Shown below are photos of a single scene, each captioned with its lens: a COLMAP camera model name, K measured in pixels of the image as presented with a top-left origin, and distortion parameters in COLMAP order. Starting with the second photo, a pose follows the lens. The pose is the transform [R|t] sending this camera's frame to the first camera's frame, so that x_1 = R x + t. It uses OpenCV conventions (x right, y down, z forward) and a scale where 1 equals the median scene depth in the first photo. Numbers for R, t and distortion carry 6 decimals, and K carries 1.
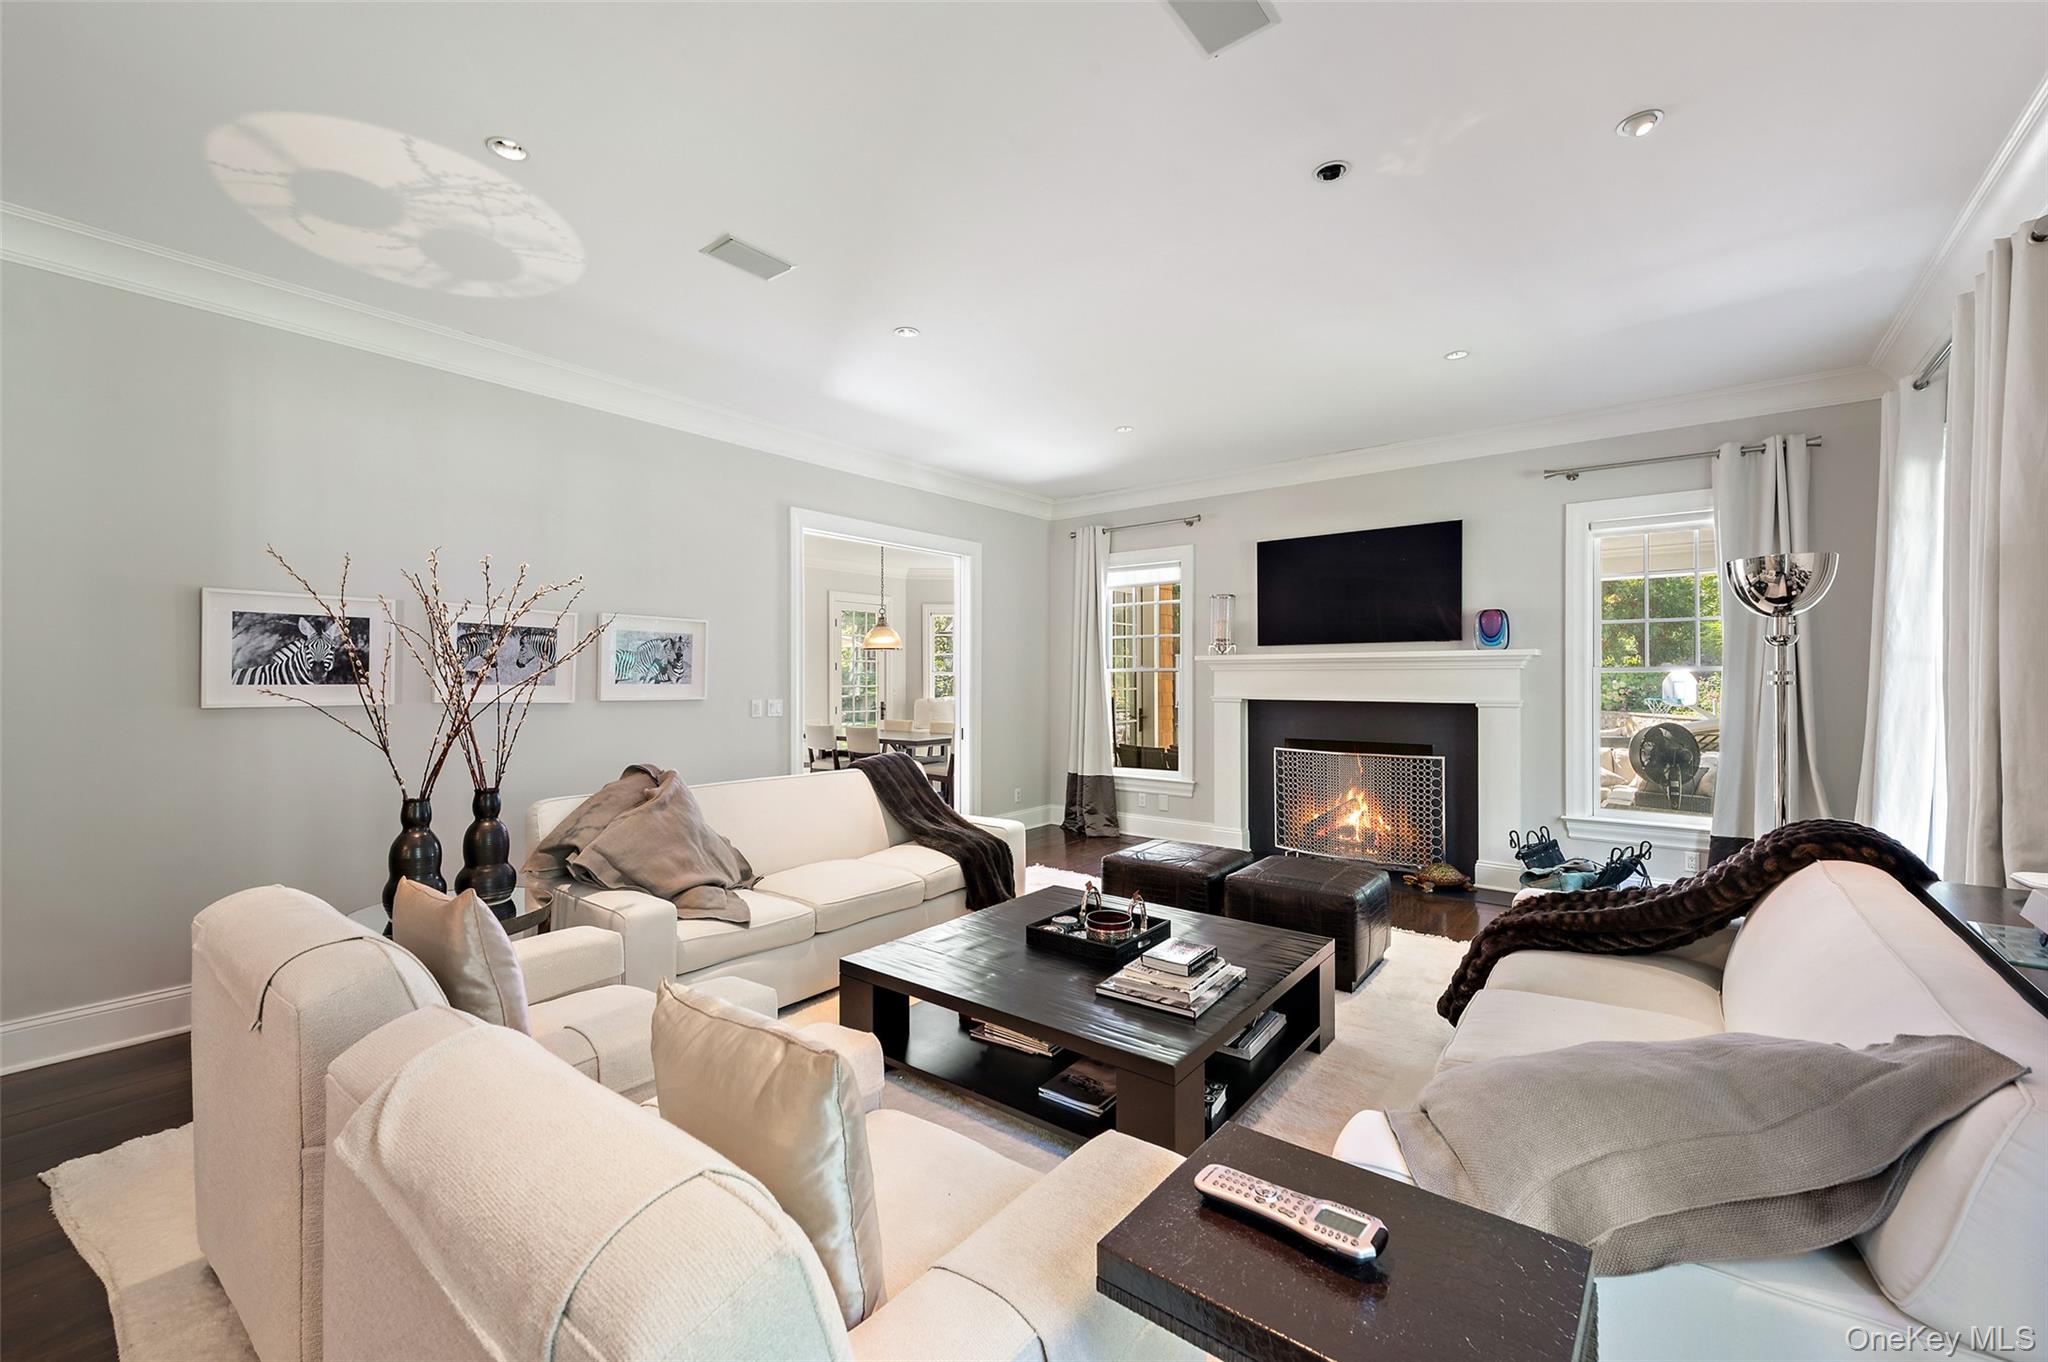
lens RADIAL K [[831.5, 0, 1018.6], [0, 831.5, 680.3], [0, 0, 1]] dist [0.000068, 0.000137]
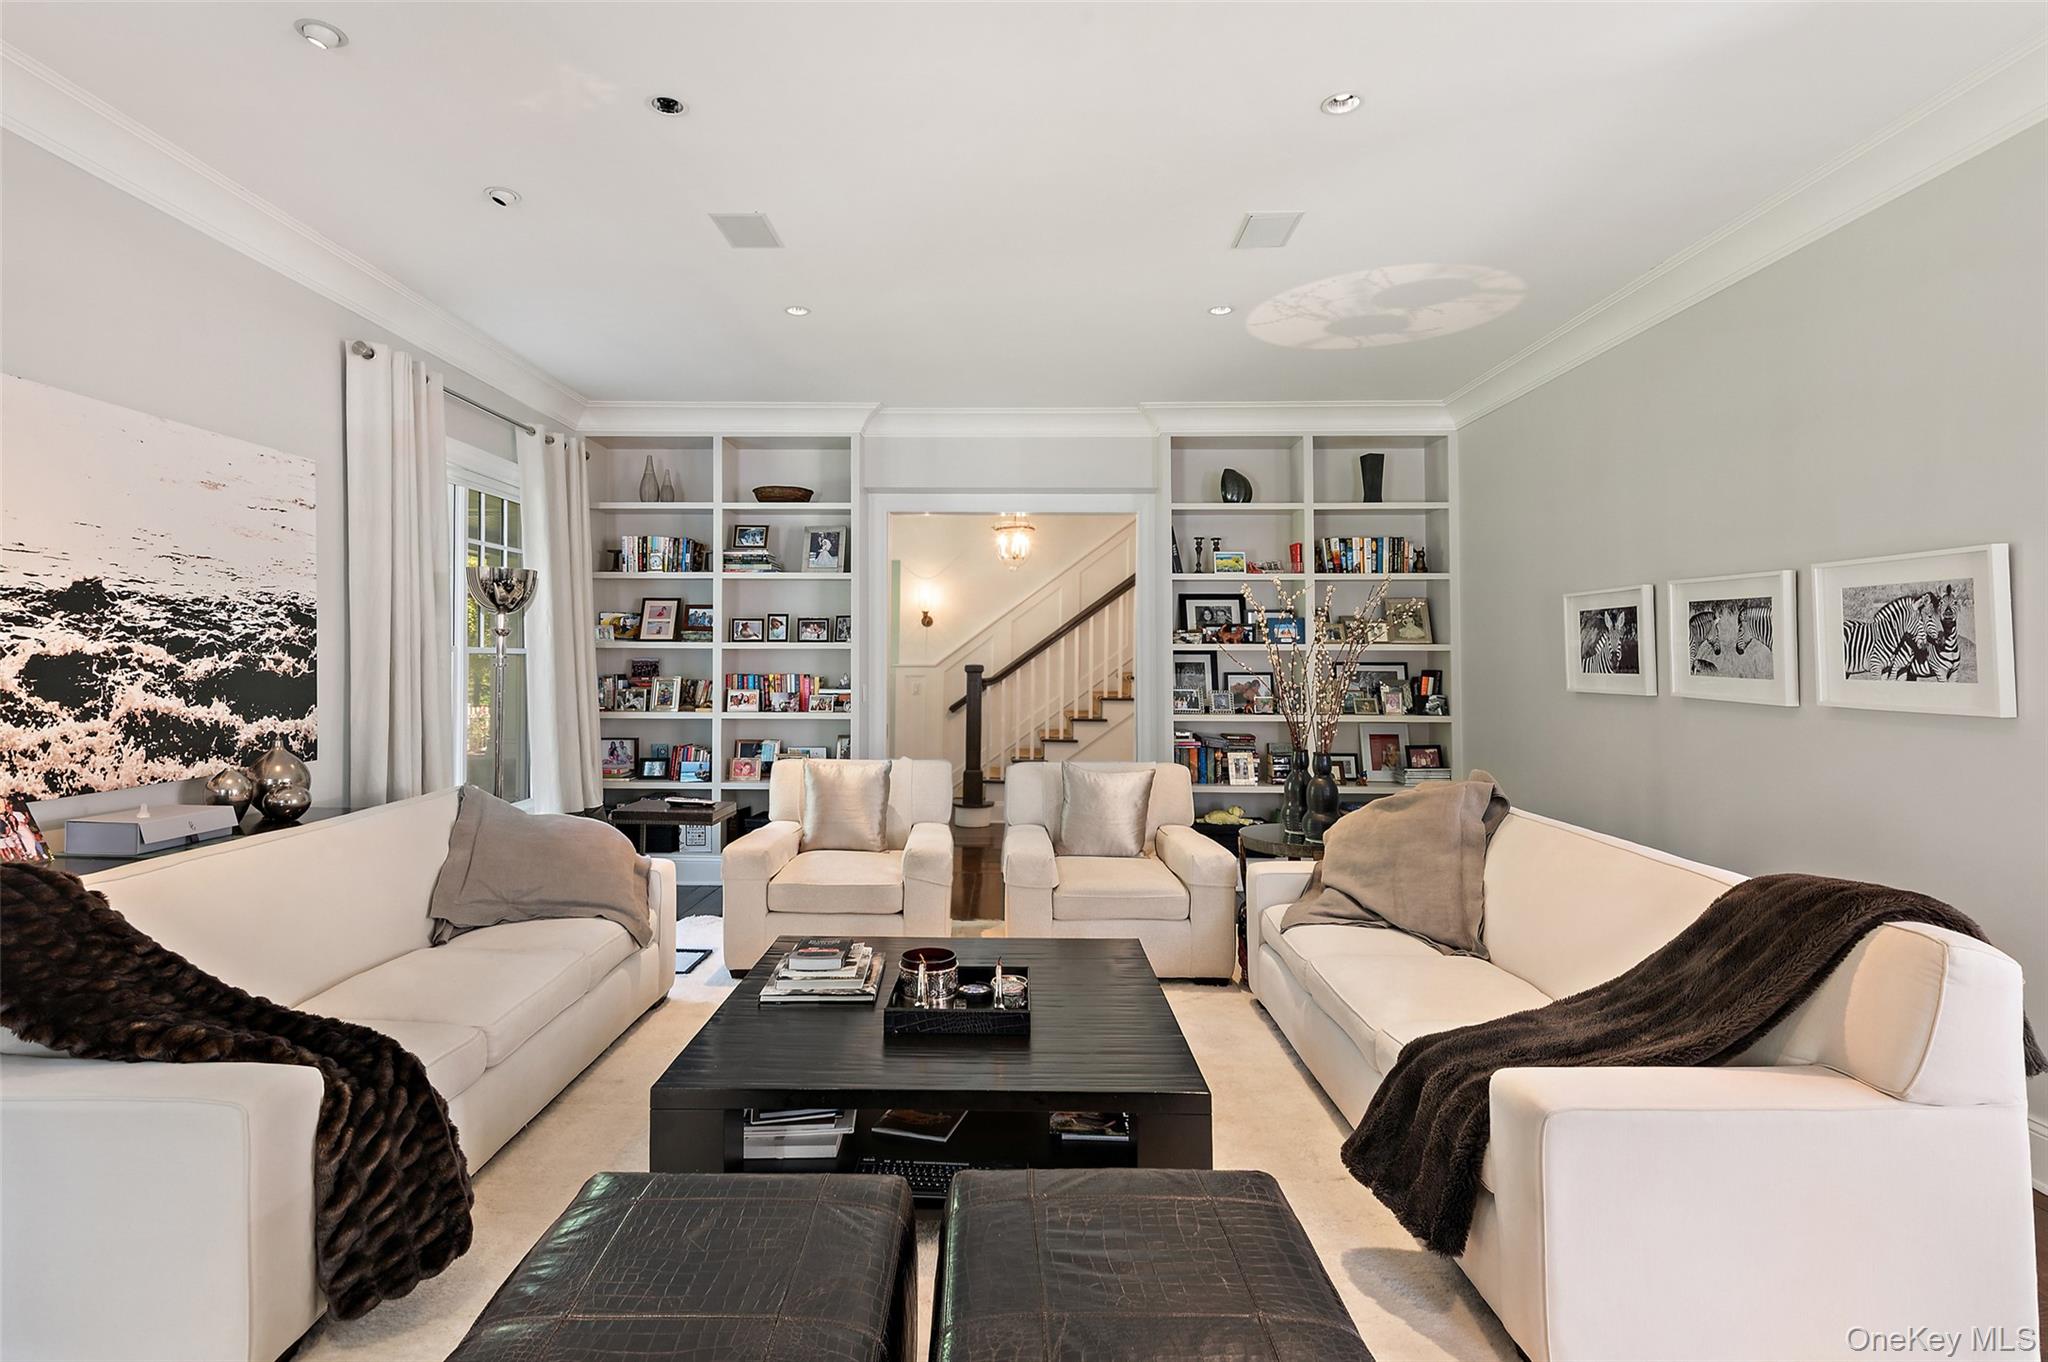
lens RADIAL K [[950.2, 0, 1016.9], [0, 950.2, 664.3], [0, 0, 1]] dist [0.000864, 0.000064]
pose [[-0.781431, 0.008412, -0.623935, 0.453461], [0.007708, 0.999963, 0.003828, -0.015087], [0.623944, -0.001817, -0.781467, 1.315194]]
